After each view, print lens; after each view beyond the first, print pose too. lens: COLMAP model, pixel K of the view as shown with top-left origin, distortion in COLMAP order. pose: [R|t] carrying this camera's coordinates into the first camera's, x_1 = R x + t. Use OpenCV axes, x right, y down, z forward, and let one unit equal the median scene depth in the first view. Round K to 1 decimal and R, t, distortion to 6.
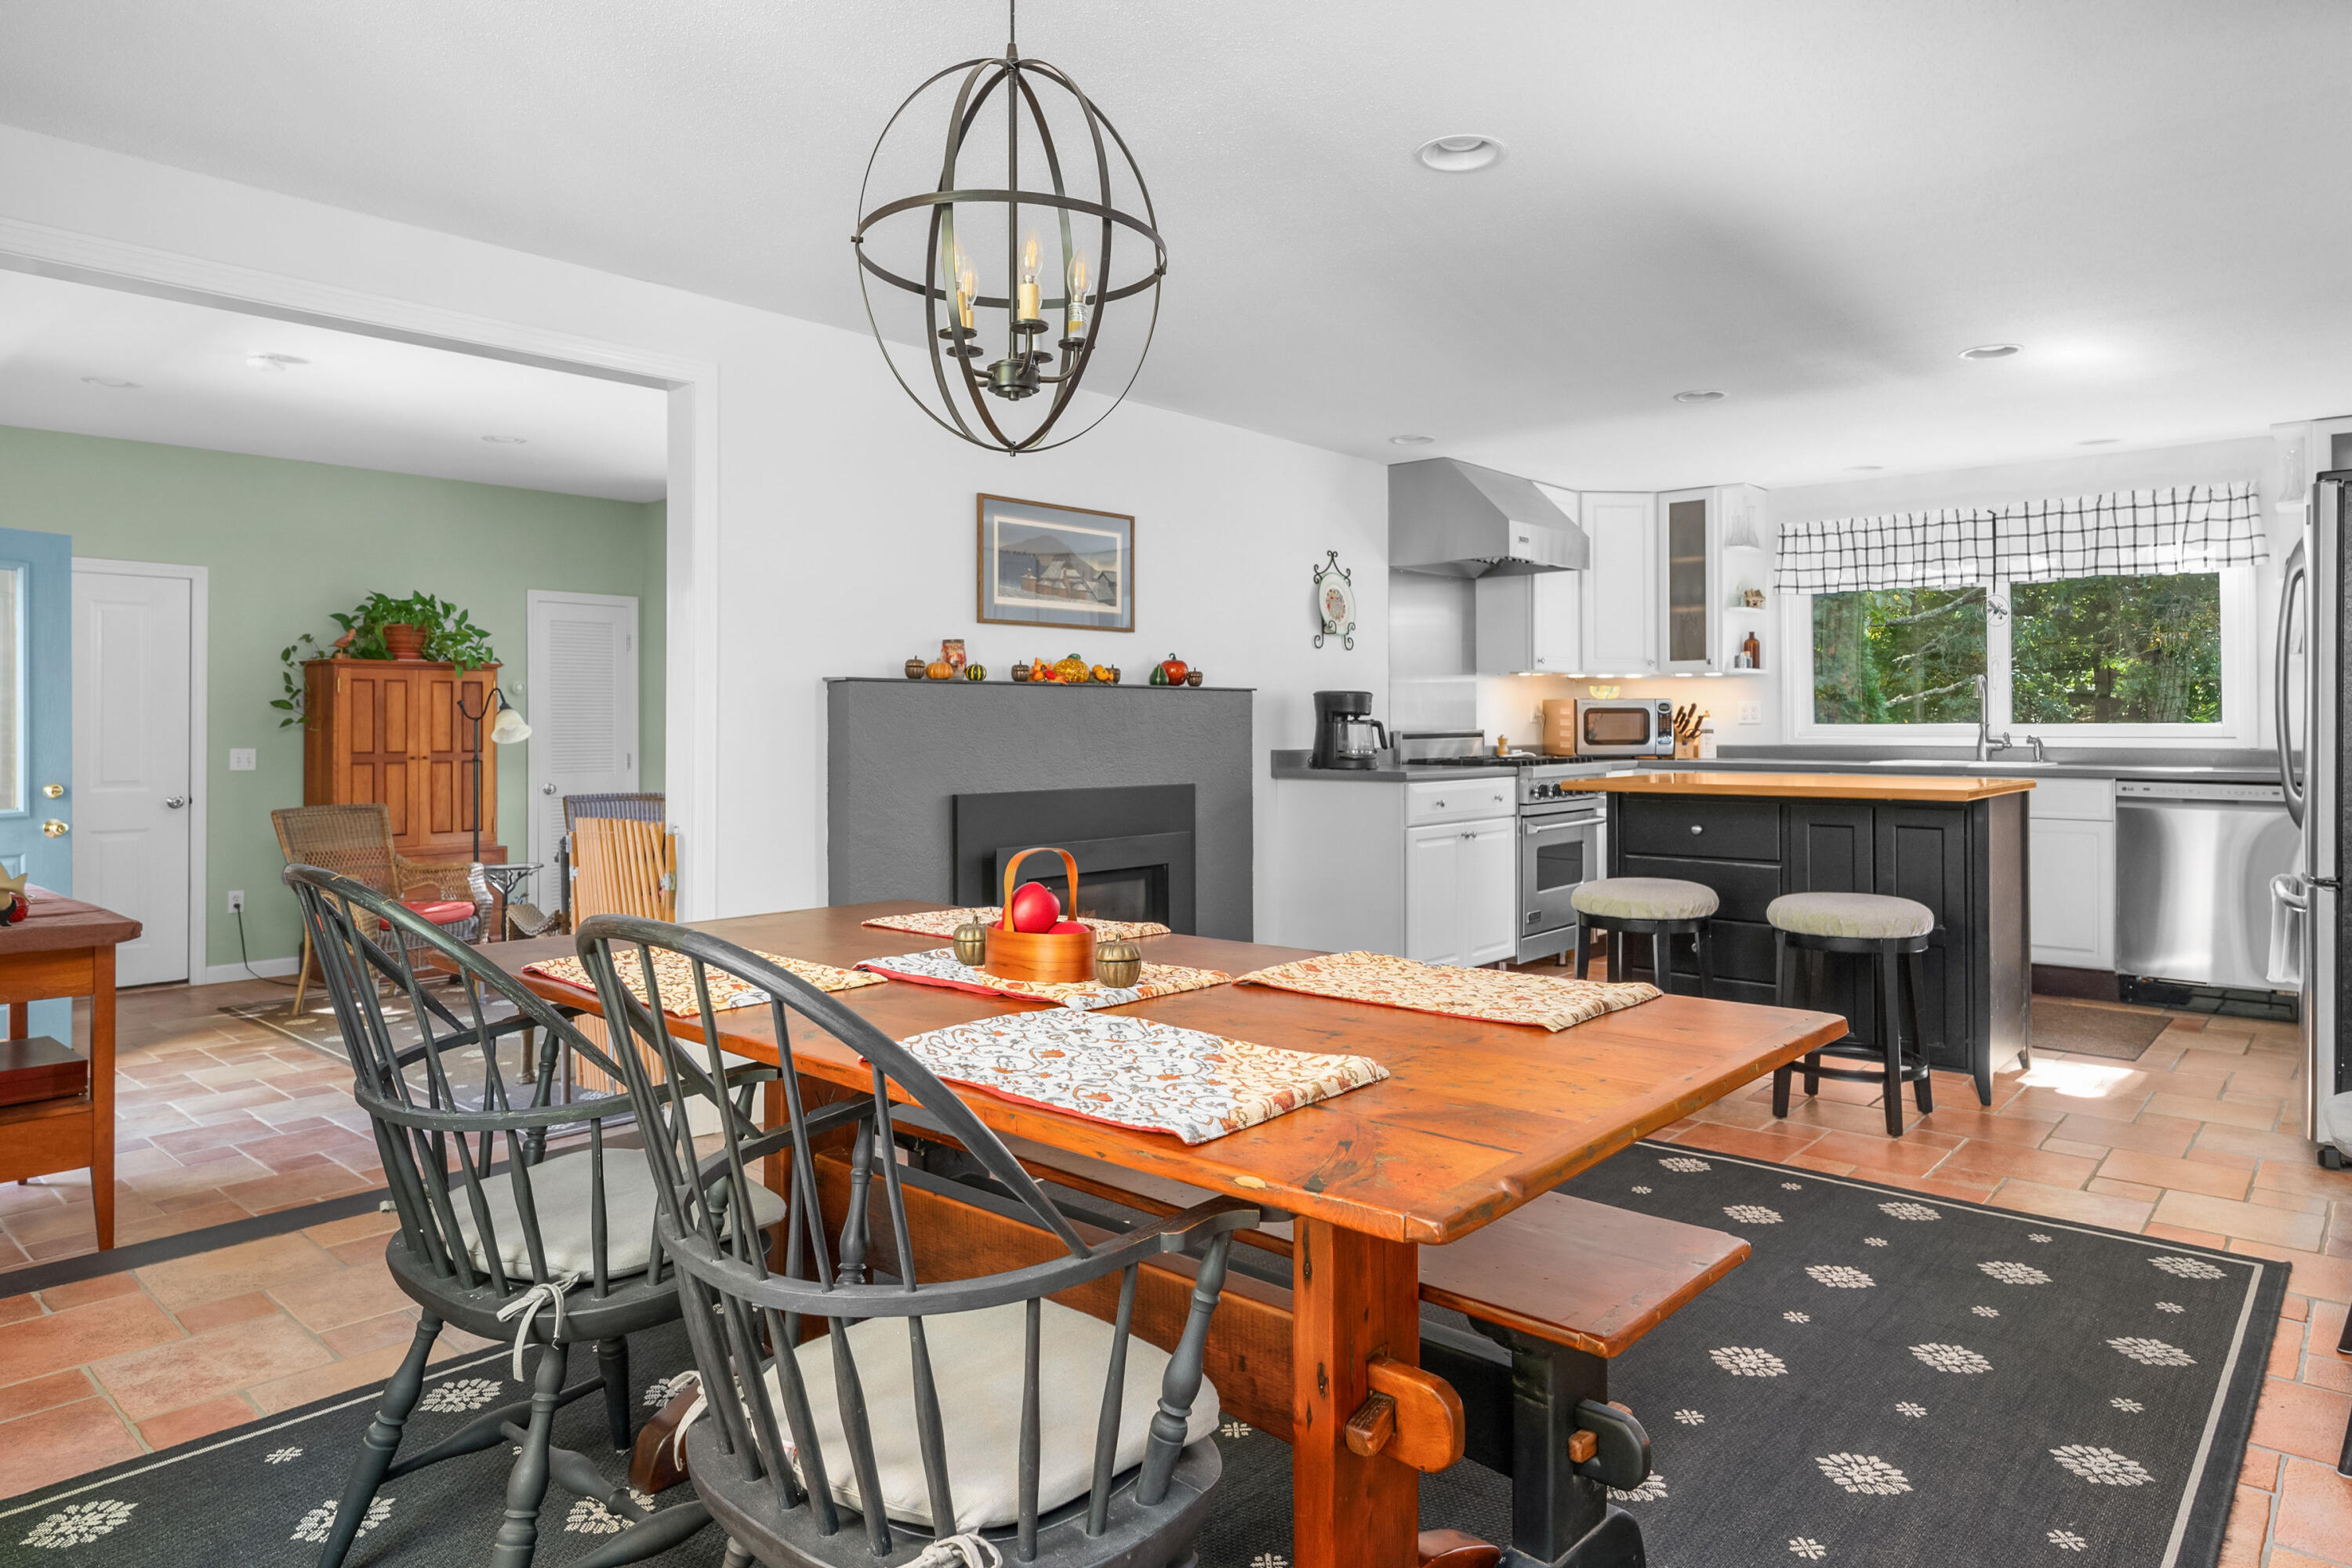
lens RADIAL K [[1403.0, 0, 1181.9], [0, 1403.0, 688.5], [0, 0, 1]] dist [0.002241, -0.000509]
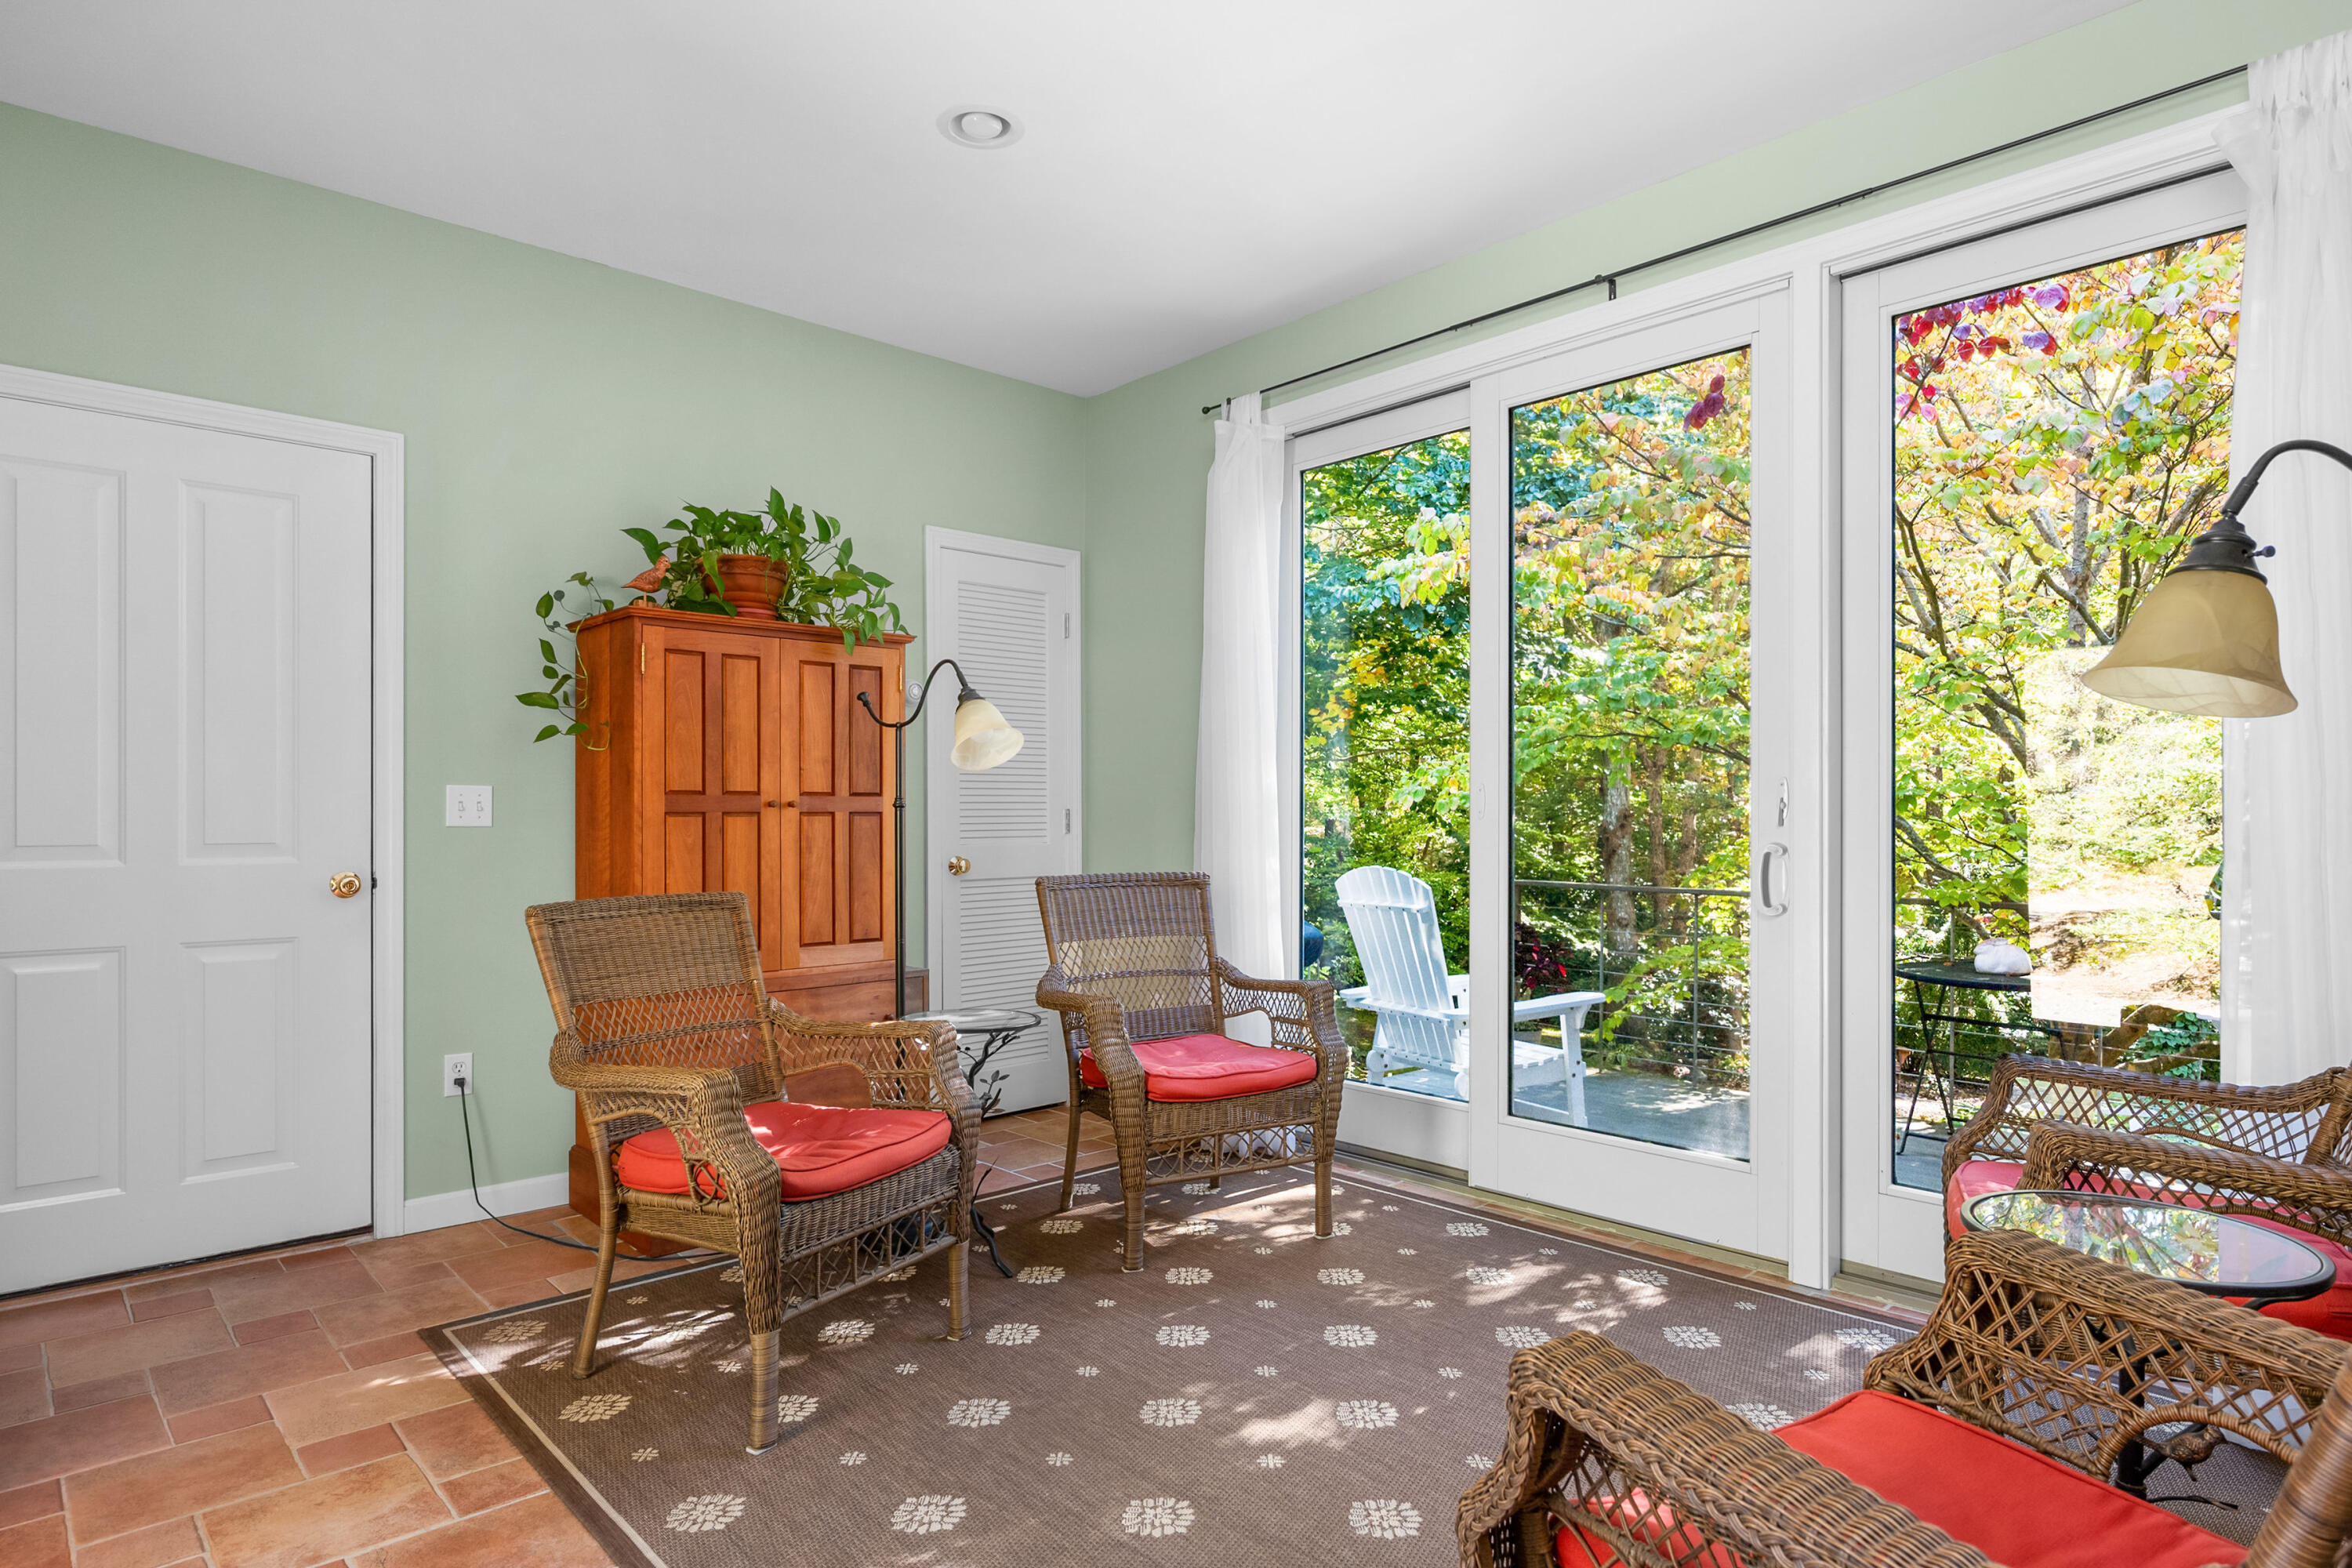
lens RADIAL K [[1307.9, 0, 1176.0], [0, 1307.9, 784.0], [0, 0, 1]] dist [-0.000437, 0.000898]
pose [[0.994418, -0.000903, -0.105505, -0.349503], [0.001623, 0.999976, 0.006737, 0.039445], [0.105496, -0.006870, 0.994396, 0.534772]]
